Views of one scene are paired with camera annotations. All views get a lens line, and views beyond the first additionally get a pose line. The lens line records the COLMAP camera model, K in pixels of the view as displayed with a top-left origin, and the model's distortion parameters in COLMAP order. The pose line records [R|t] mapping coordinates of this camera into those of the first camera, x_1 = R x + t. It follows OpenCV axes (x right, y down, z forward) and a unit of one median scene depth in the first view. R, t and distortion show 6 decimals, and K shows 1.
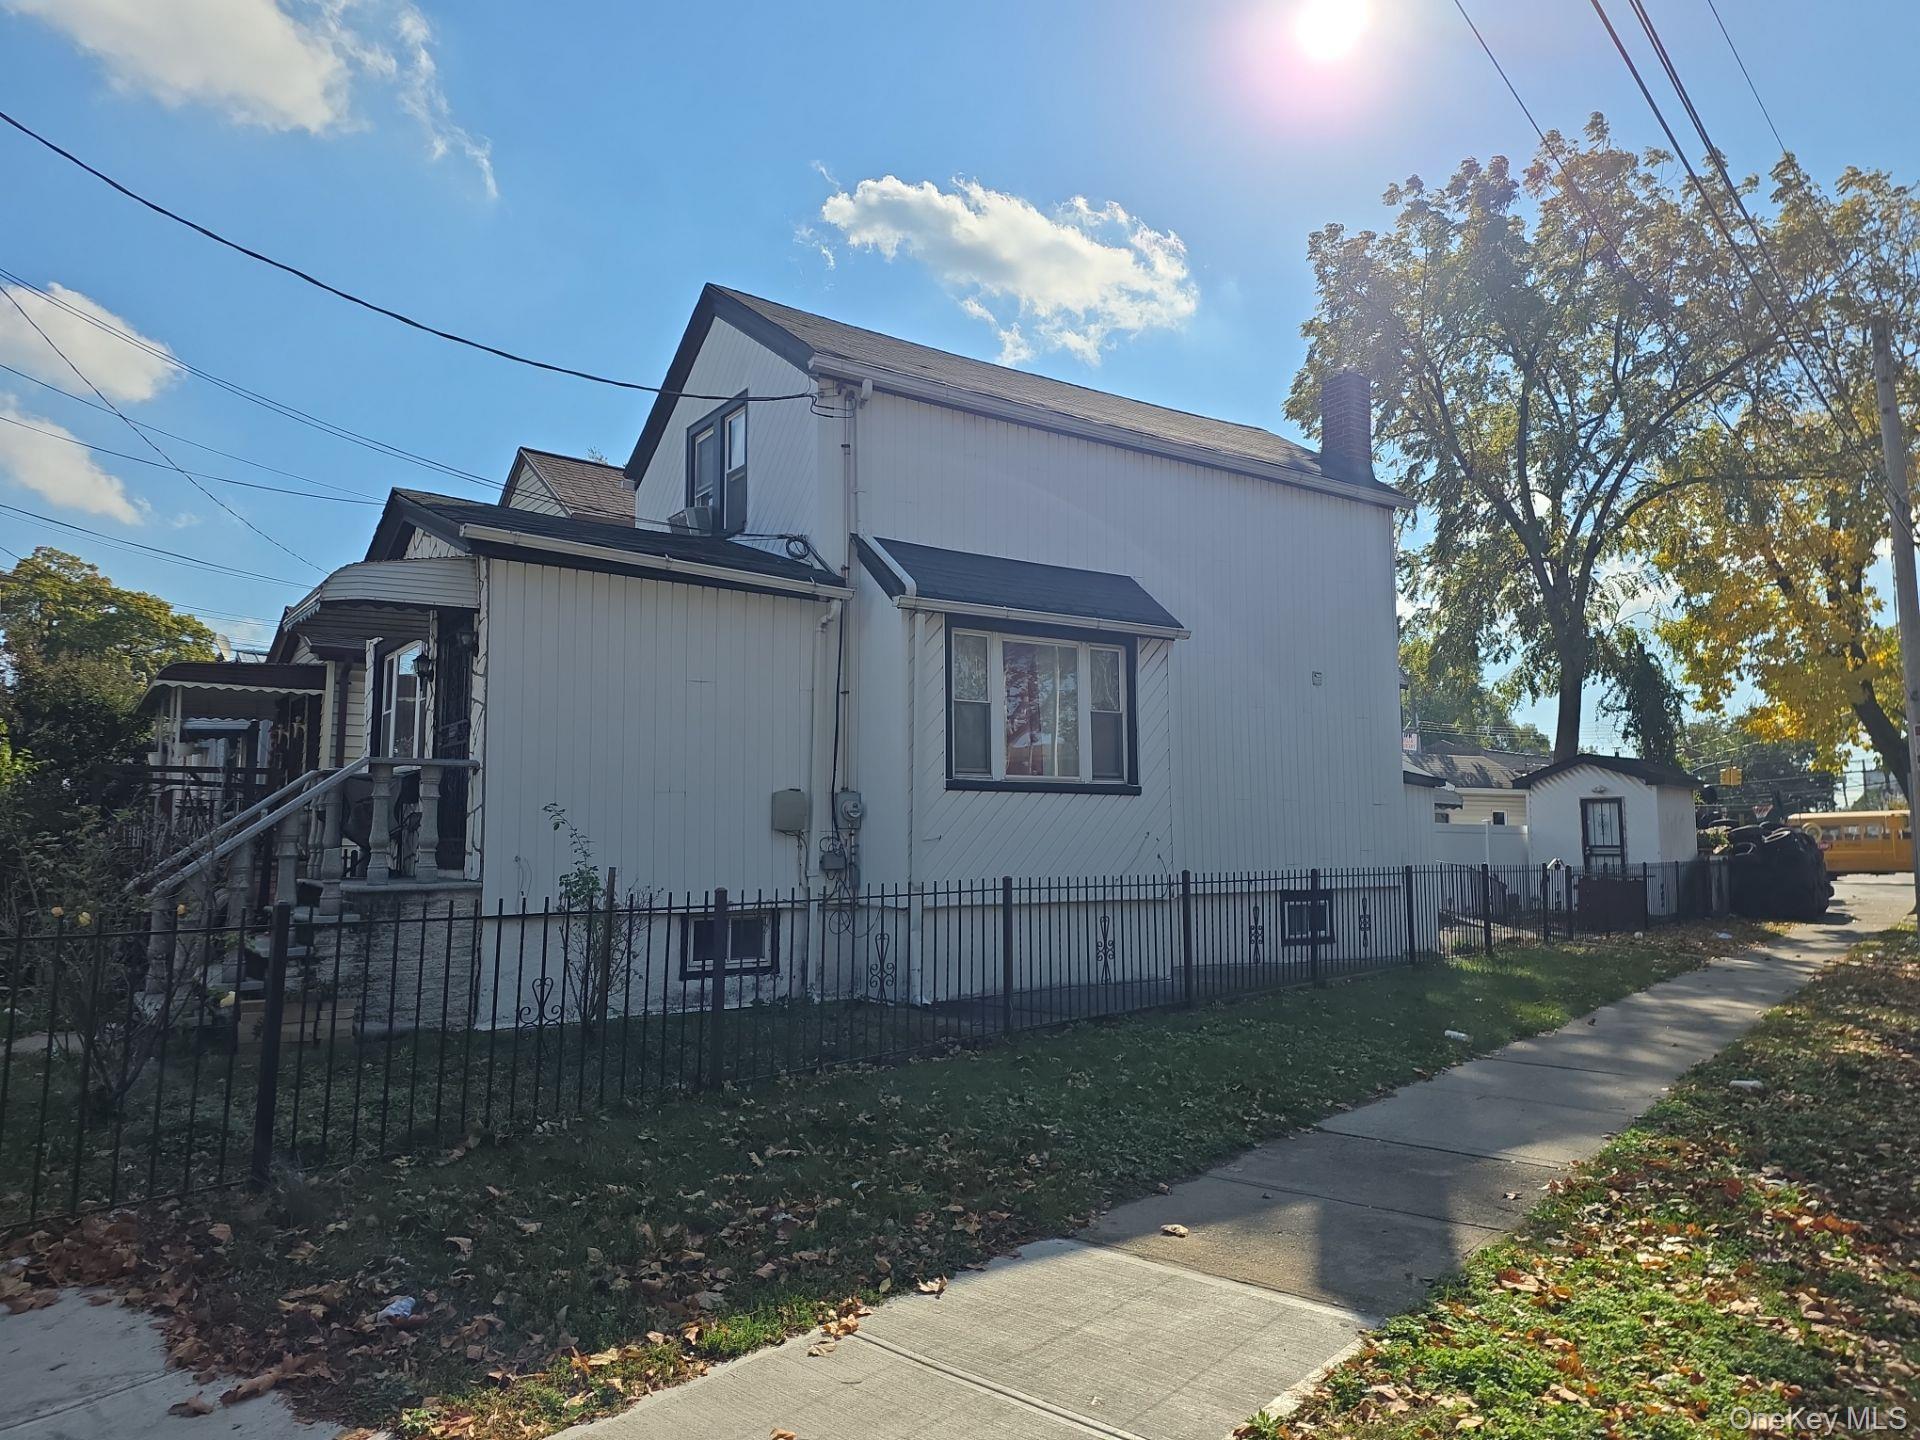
lens RADIAL K [[1367.8, 0, 956.0], [0, 1367.8, 719.2], [0, 0, 1]] dist [0.036551, -0.002084]
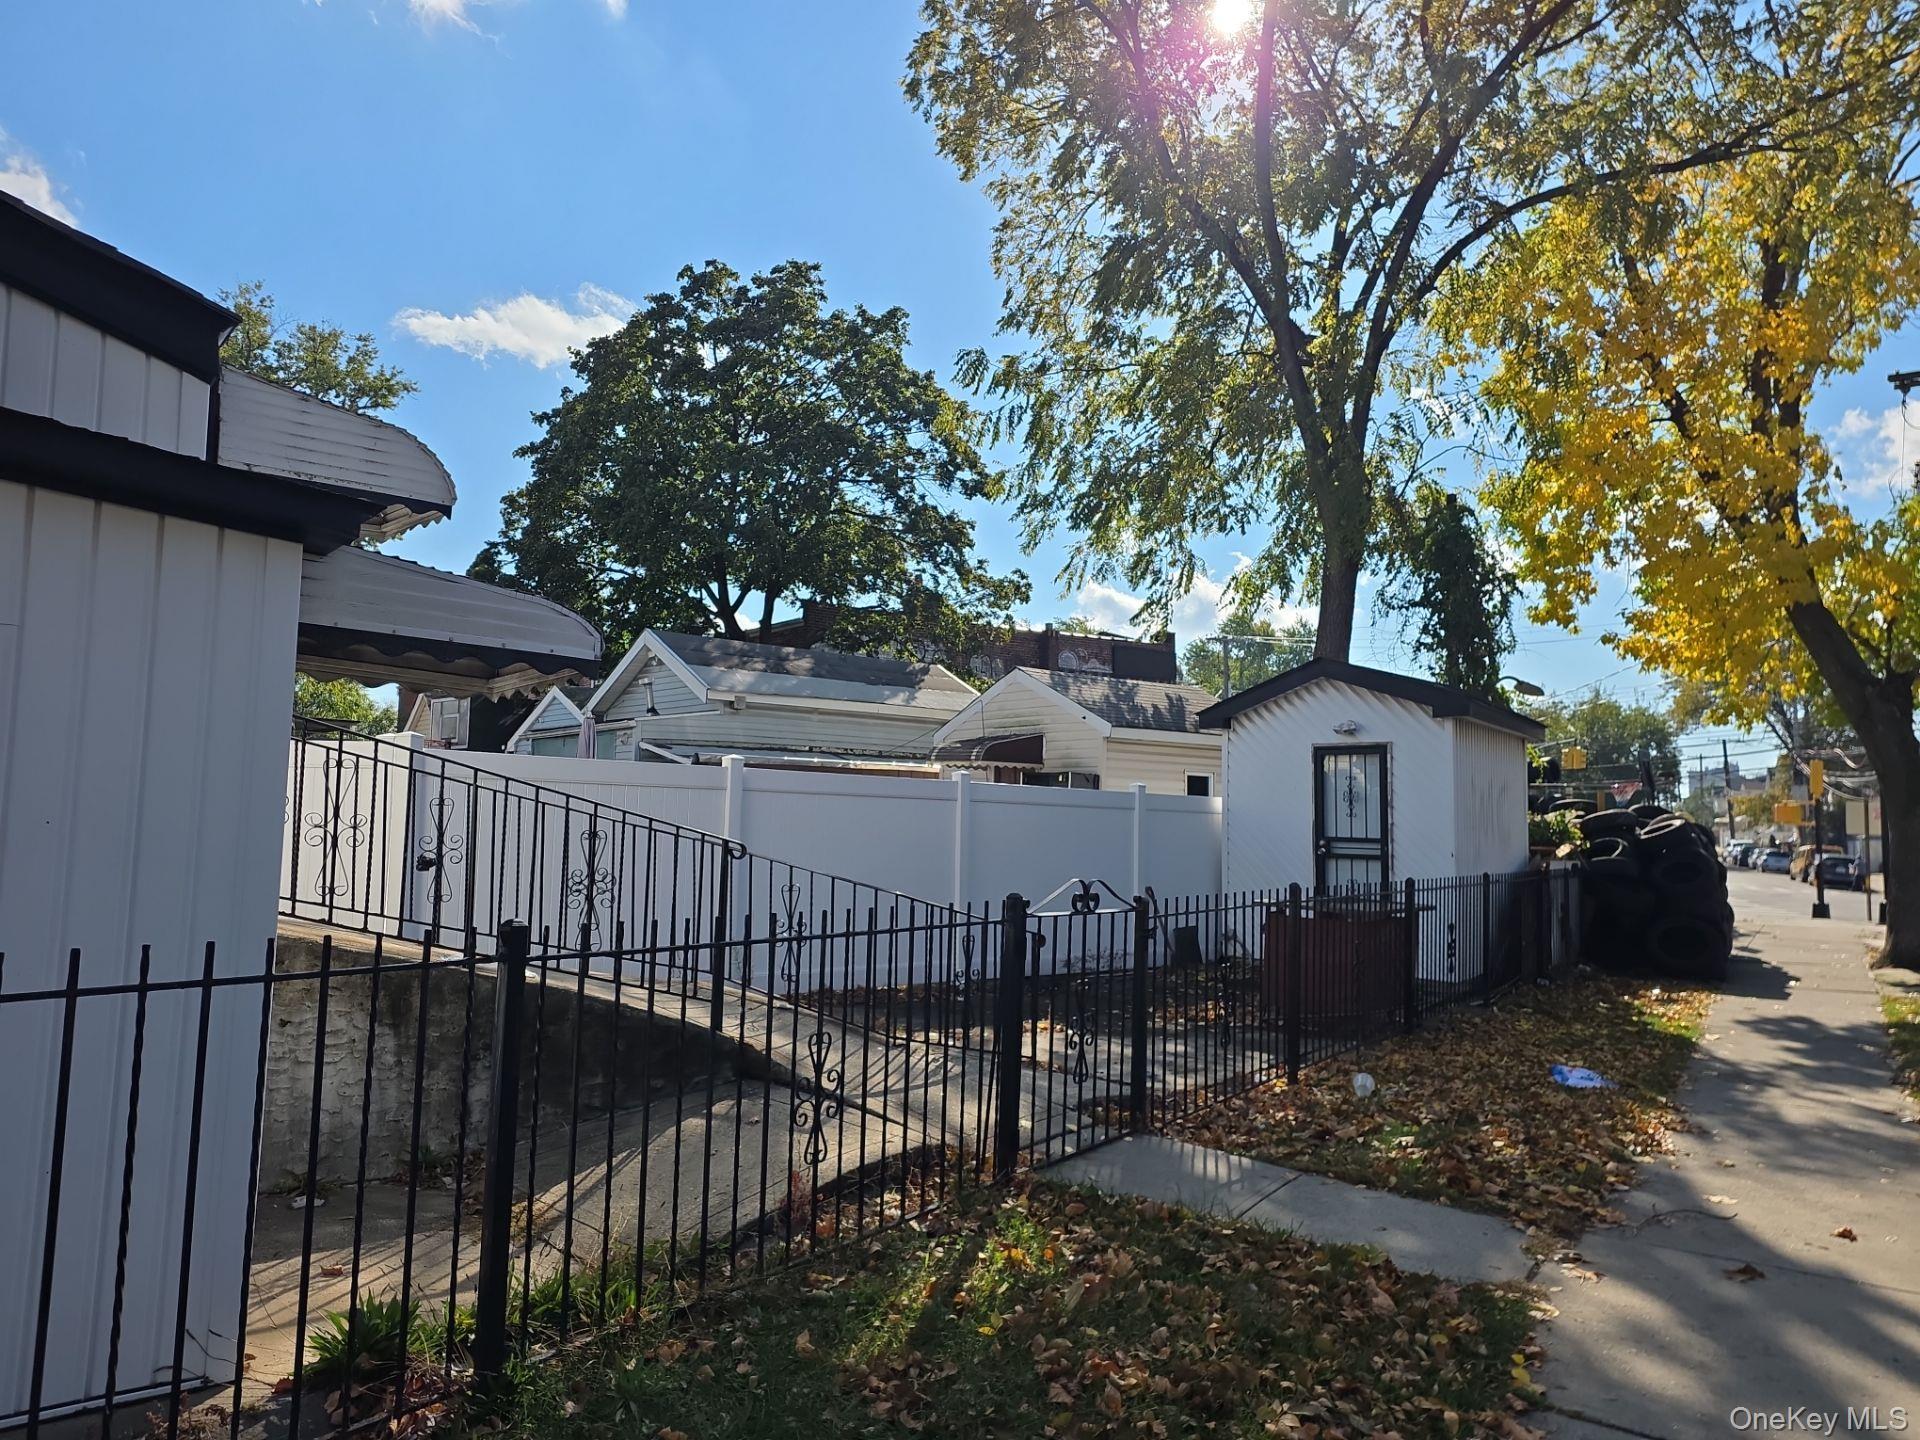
lens RADIAL K [[1367.8, 0, 956.0], [0, 1367.8, 719.2], [0, 0, 1]] dist [0.036551, -0.002084]
pose [[0.995254, 0.028166, 0.093143, 0.243110], [-0.029300, 0.999512, 0.010832, 0.041022], [-0.092792, -0.013510, 0.995594, 0.450566]]
